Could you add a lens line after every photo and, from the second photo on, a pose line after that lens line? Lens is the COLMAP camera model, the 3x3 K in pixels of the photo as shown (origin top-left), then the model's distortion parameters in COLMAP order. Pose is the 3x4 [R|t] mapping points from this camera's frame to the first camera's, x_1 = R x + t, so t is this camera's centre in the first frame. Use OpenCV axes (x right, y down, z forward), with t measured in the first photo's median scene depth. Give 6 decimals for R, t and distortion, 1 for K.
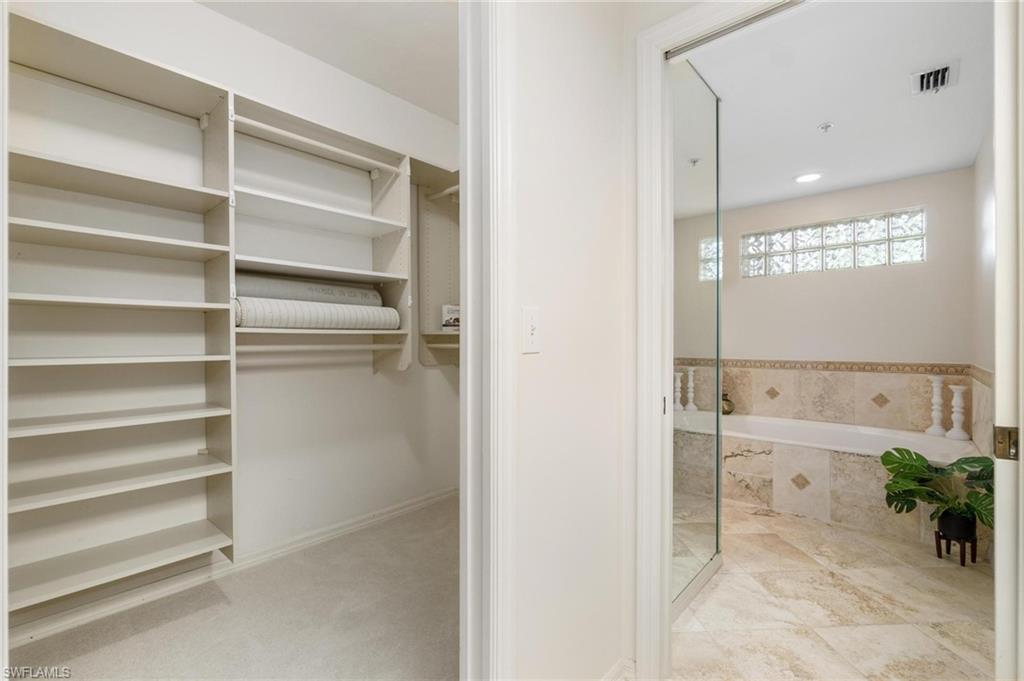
lens RADIAL K [[443.5, 0, 503.6], [0, 443.5, 342.4], [0, 0, 1]] dist [-0.007126, 0.001706]
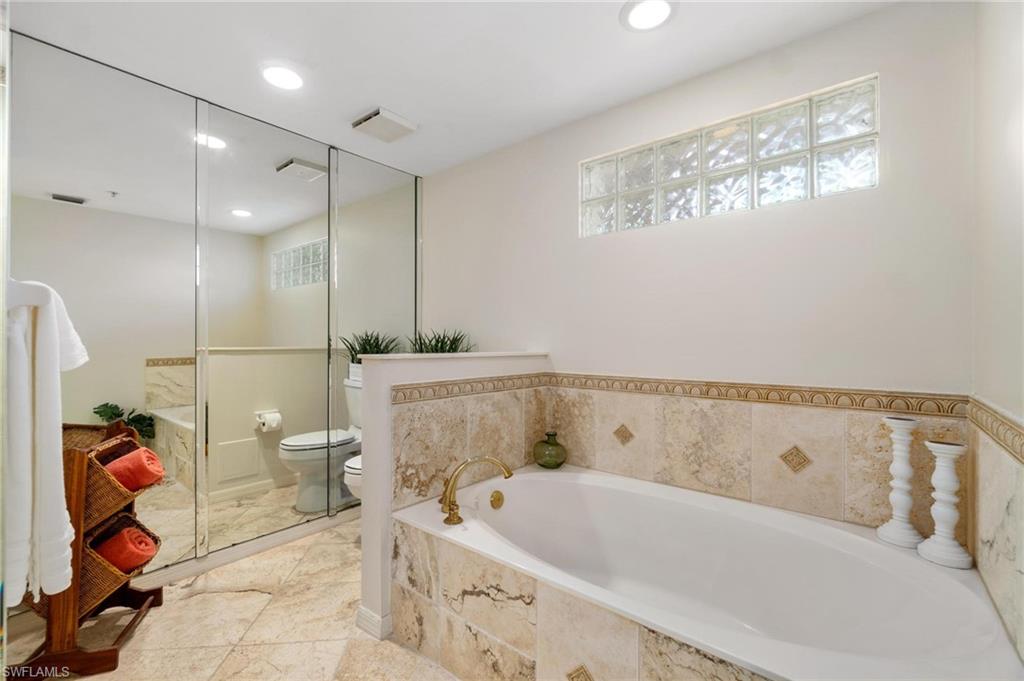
lens RADIAL K [[443.5, 0, 500.9], [0, 443.5, 340.9], [0, 0, 1]] dist [-0.007126, 0.001706]
pose [[0.998936, 0.004473, 0.045901, 0.525048], [-0.004303, 0.999984, -0.003789, -0.004644], [-0.045918, 0.003587, 0.998939, 0.539610]]
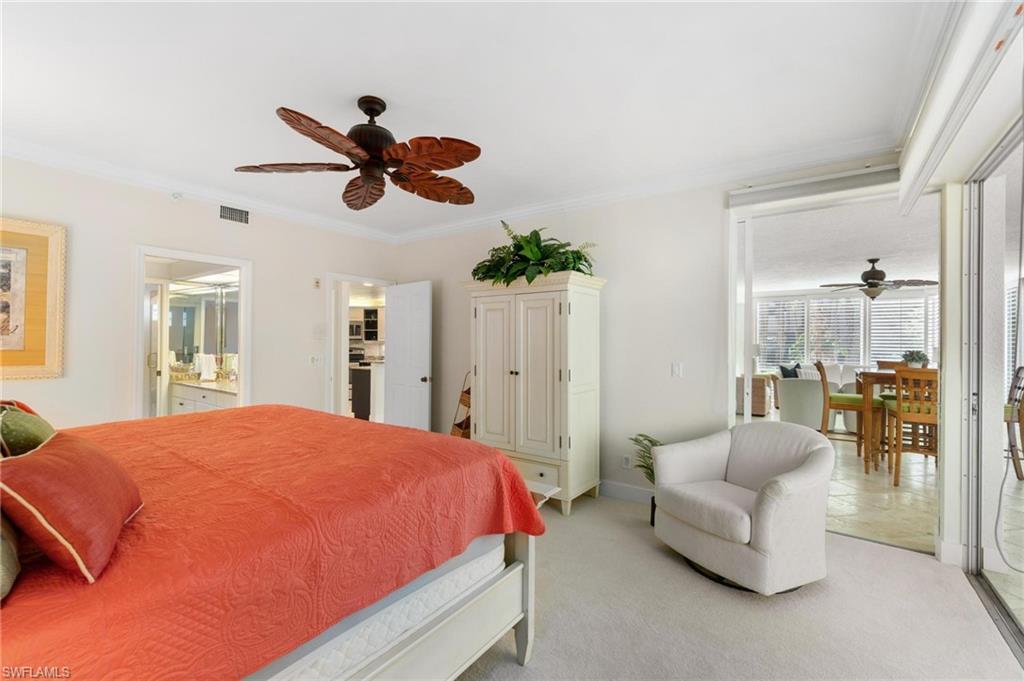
lens RADIAL K [[443.5, 0, 509.5], [0, 443.5, 337.9], [0, 0, 1]] dist [-0.007126, 0.001706]
pose [[-0.113259, 0.005601, 0.993550, -1.657946], [-0.005370, 0.999966, -0.006249, -0.077567], [-0.993551, -0.006044, -0.113225, -0.947039]]
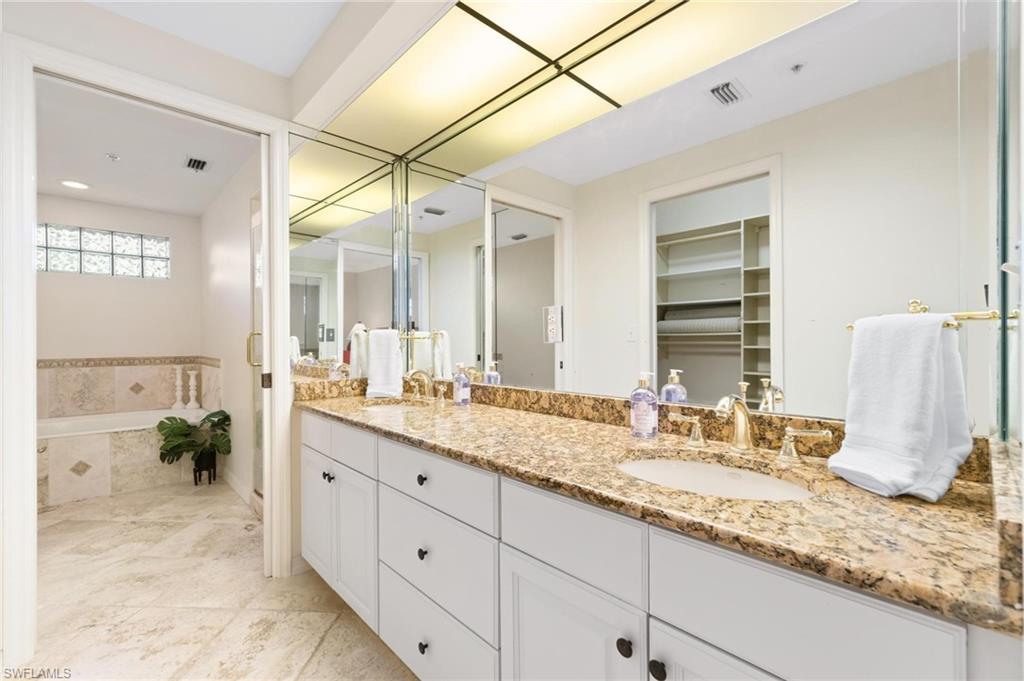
lens RADIAL K [[443.5, 0, 507.1], [0, 443.5, 342.7], [0, 0, 1]] dist [-0.007126, 0.001706]
pose [[0.079688, -0.001101, 0.996819, -0.291664], [0.005815, 0.999983, 0.000639, 0.011976], [-0.996803, 0.005745, 0.079693, -0.114339]]
